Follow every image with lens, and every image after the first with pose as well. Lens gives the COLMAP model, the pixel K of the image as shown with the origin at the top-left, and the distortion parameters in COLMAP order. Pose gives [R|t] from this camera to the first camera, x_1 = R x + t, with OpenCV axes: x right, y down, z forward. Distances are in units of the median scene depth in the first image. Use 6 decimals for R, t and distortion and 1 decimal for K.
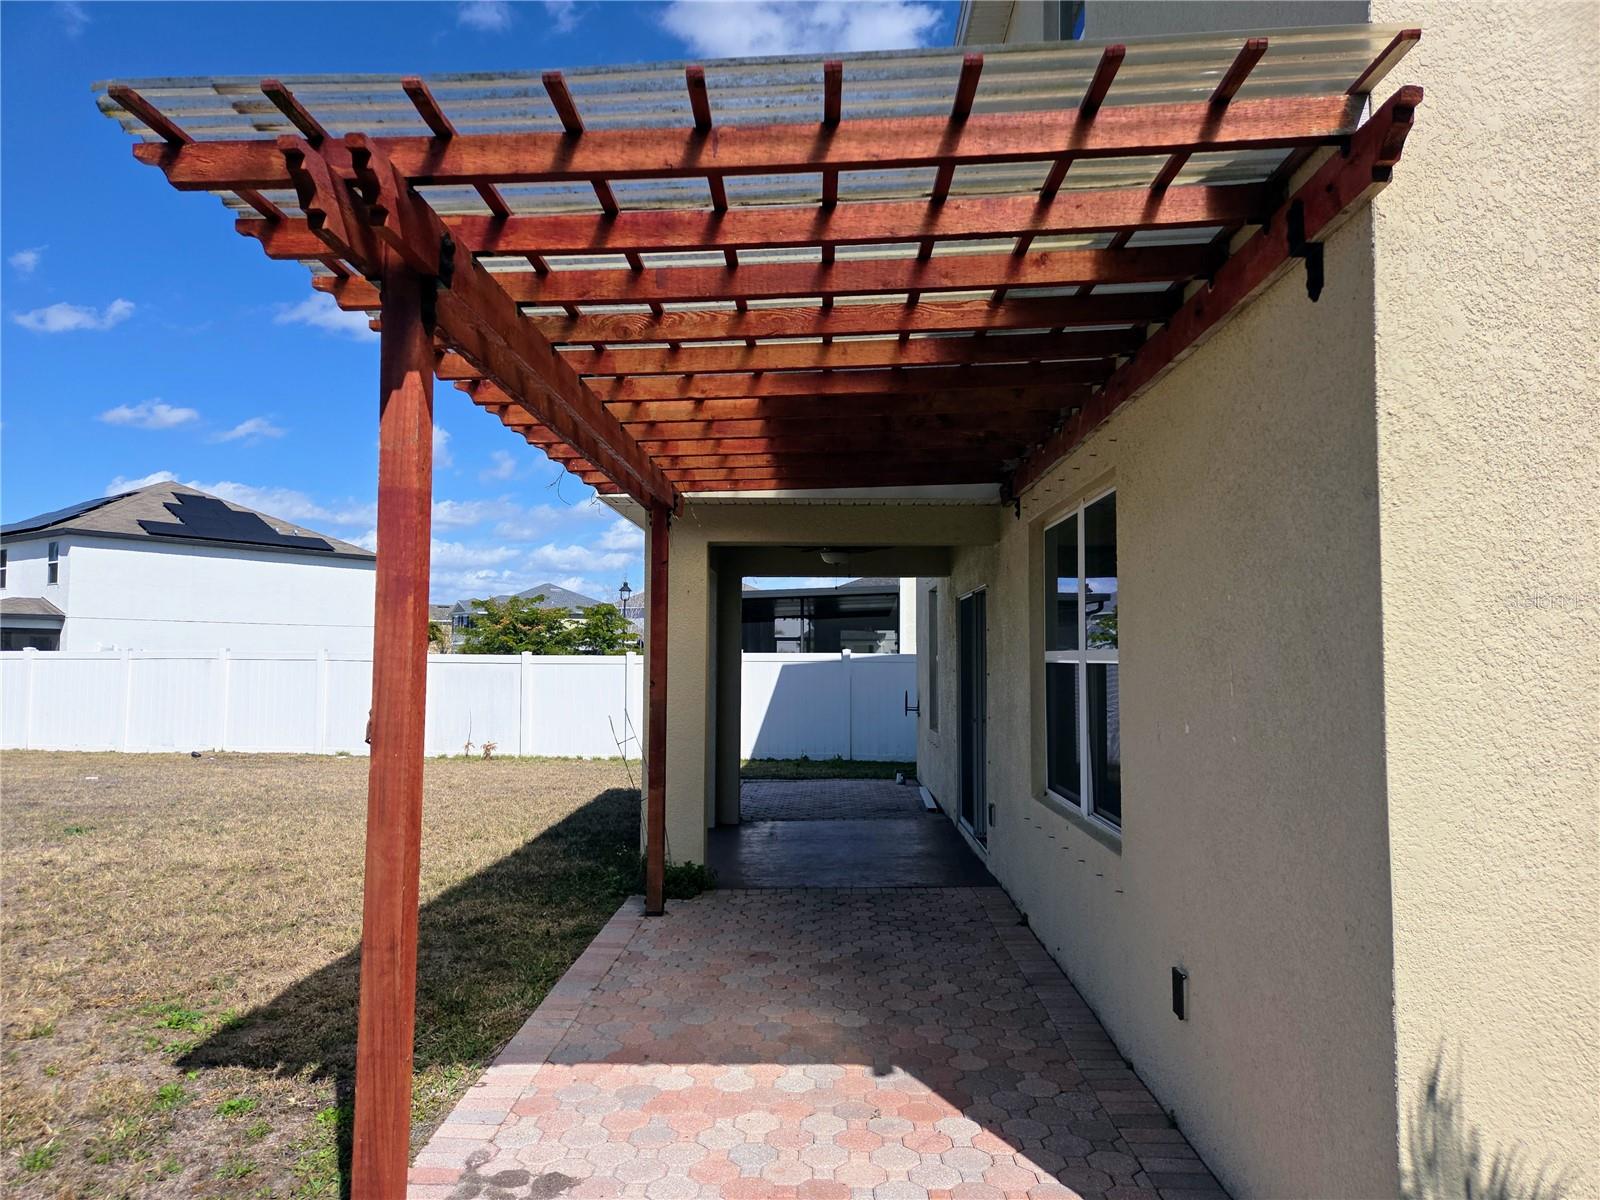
lens RADIAL K [[1082.9, 0, 800.6], [0, 1082.9, 597.5], [0, 0, 1]] dist [0.057245, -0.045471]
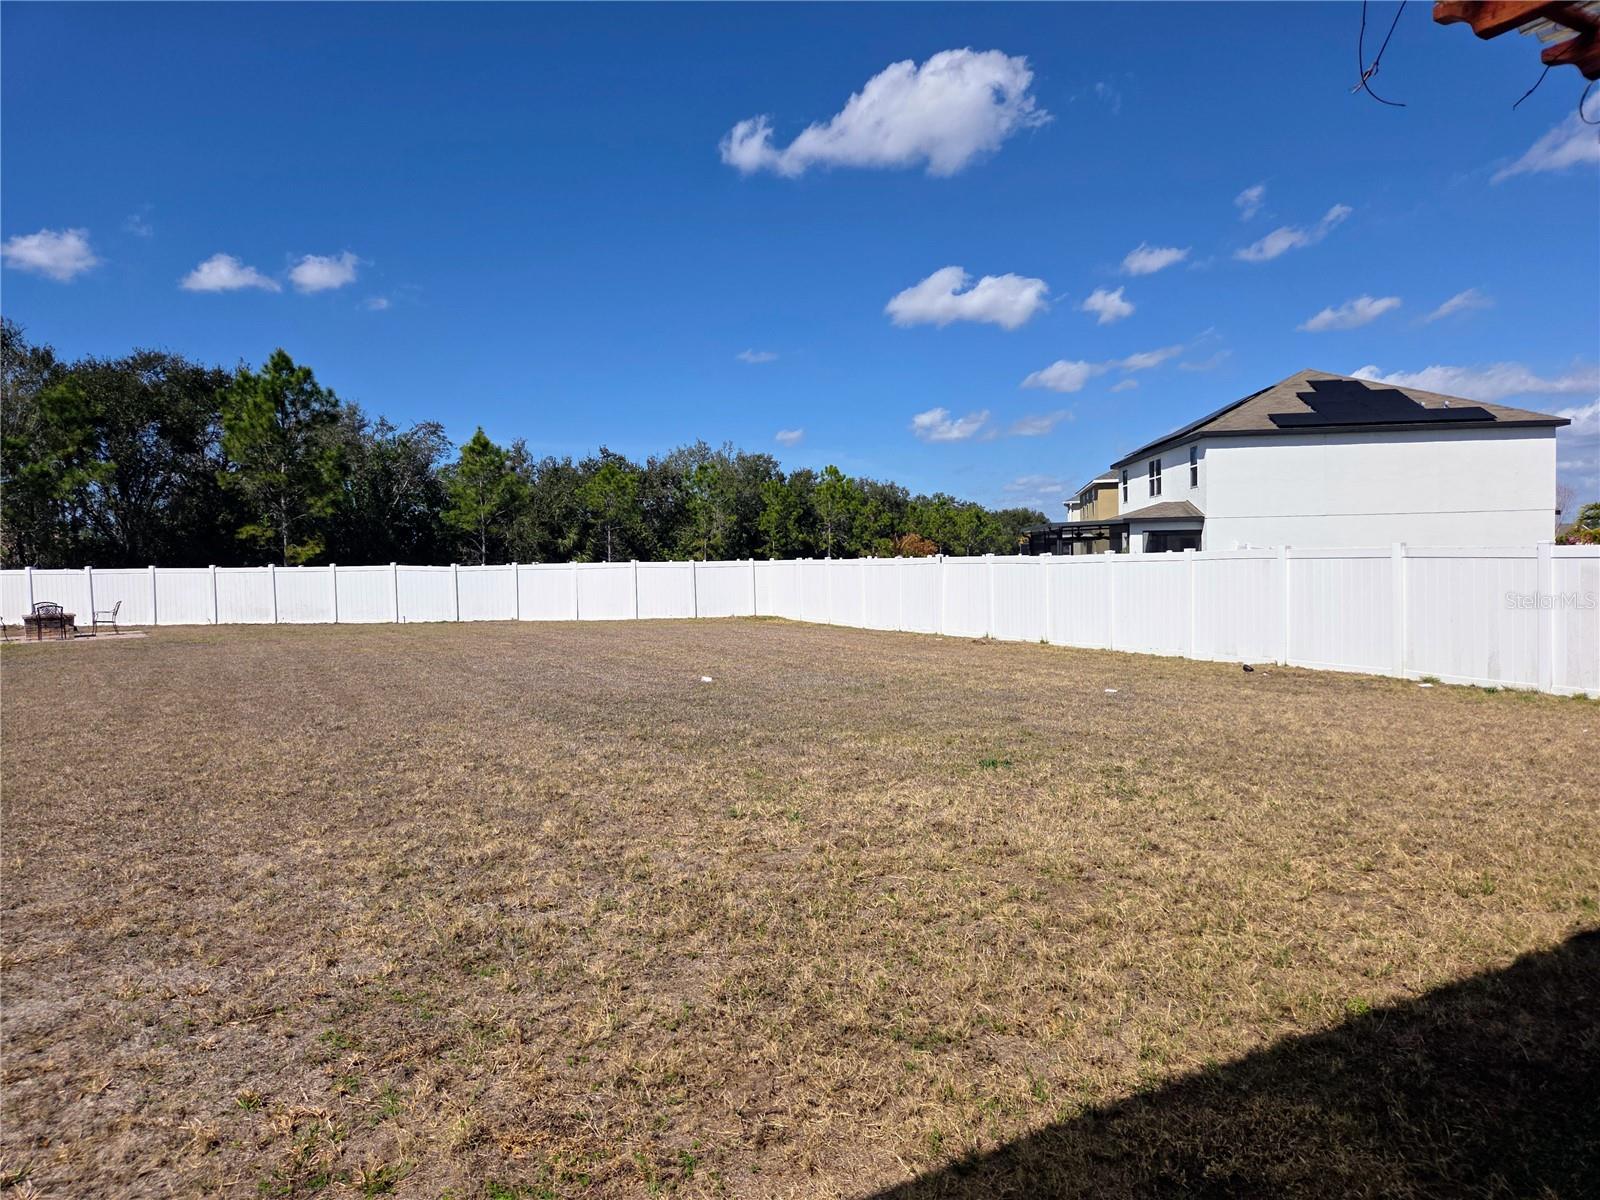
lens RADIAL K [[1082.9, 0, 814.4], [0, 1082.9, 586.5], [0, 0, 1]] dist [0.057245, -0.045471]
pose [[0.532539, -0.000050, -0.846406, 0.000298], [0.074185, 0.996154, 0.046617, 0.006102], [0.843148, -0.087617, 0.530495, 0.133784]]
